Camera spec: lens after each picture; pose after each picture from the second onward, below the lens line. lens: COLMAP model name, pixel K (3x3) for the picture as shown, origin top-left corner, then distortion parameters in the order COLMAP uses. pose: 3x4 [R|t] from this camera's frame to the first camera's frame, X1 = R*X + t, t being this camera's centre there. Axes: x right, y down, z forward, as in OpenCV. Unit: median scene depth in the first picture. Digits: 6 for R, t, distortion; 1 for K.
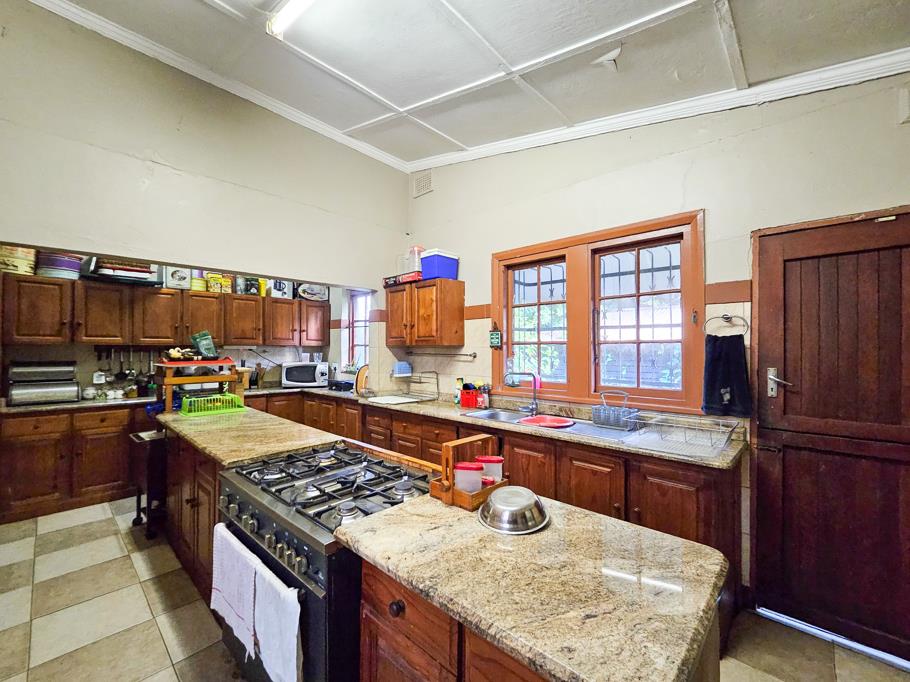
lens RADIAL K [[380.9, 0, 455.5], [0, 380.9, 346.1], [0, 0, 1]] dist [-0.000116, -0.000021]
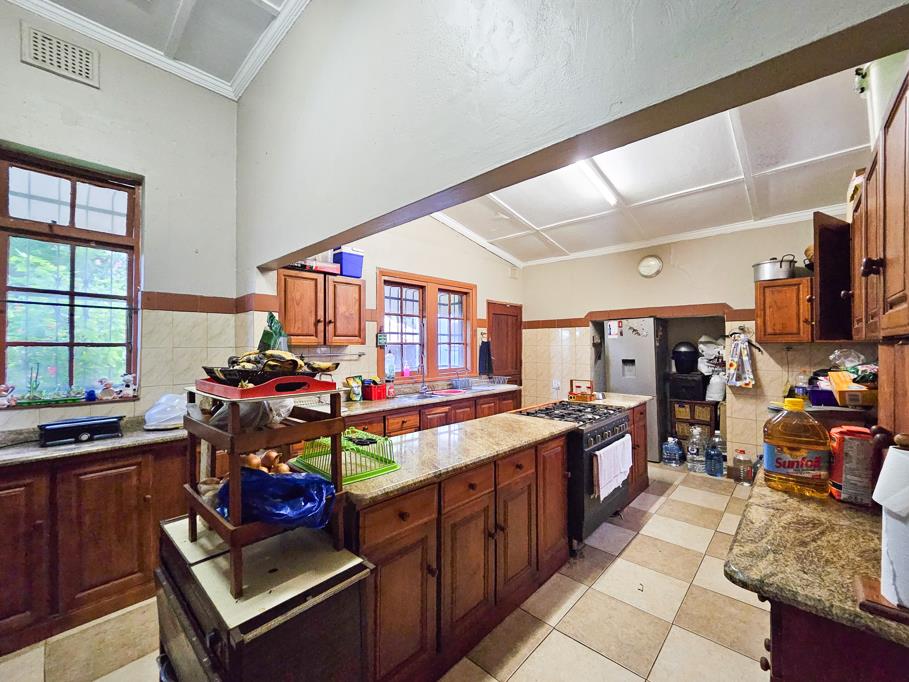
lens RADIAL K [[380.5, 0, 452.7], [0, 380.5, 344.1], [0, 0, 1]] dist [-0.000116, -0.000021]
pose [[-0.004408, 0.007460, 0.999962, -1.170133], [0.003350, 0.999967, -0.007445, 0.004991], [-0.999985, 0.003317, -0.004432, 0.840037]]
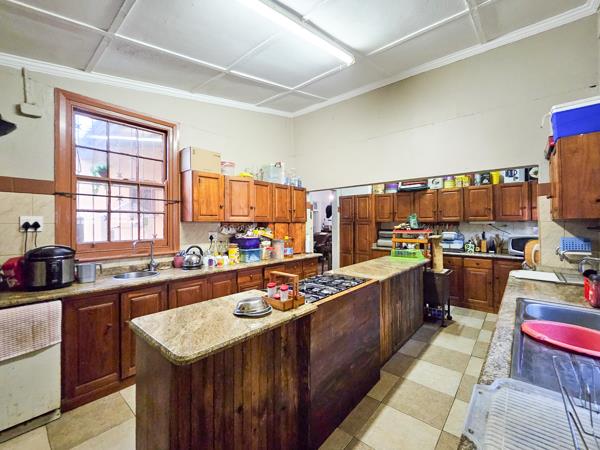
lens RADIAL K [[251.2, 0, 302.1], [0, 251.2, 222.2], [0, 0, 1]] dist [-0.000116, -0.000021]
pose [[0.042665, -0.006949, -0.999065, 0.353864], [0.010337, 0.999925, -0.006513, 0.001349], [0.999036, -0.010050, 0.042734, 0.294131]]
